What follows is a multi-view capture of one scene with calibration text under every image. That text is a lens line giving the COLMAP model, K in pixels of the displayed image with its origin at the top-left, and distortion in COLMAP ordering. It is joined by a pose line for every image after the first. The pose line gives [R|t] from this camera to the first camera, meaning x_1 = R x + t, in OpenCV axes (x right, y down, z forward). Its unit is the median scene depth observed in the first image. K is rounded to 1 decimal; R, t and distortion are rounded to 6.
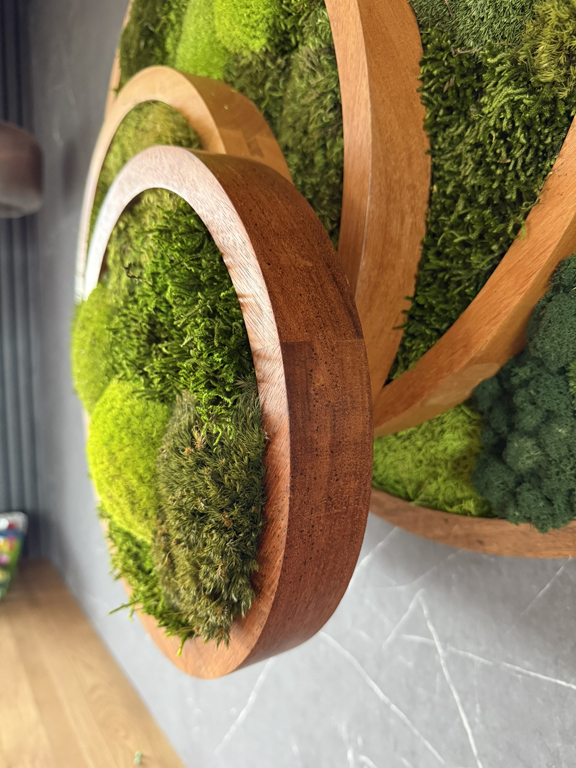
lens RADIAL K [[543.8, 0, 287.0], [0, 543.8, 388.9], [0, 0, 1]] dist [-0.001969, -0.023391]
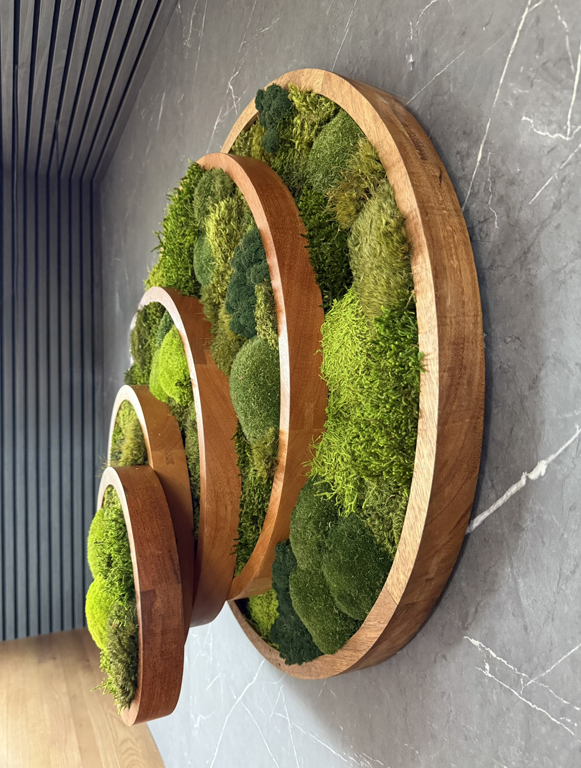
lens RADIAL K [[560.8, 0, 293.3], [0, 560.8, 387.7], [0, 0, 1]] dist [0.000803, -0.013773]
pose [[0.992003, -0.002883, -0.126181, 0.749847], [-0.008352, 0.996048, -0.088419, -0.586748], [0.125938, 0.088766, 0.988059, -1.175514]]
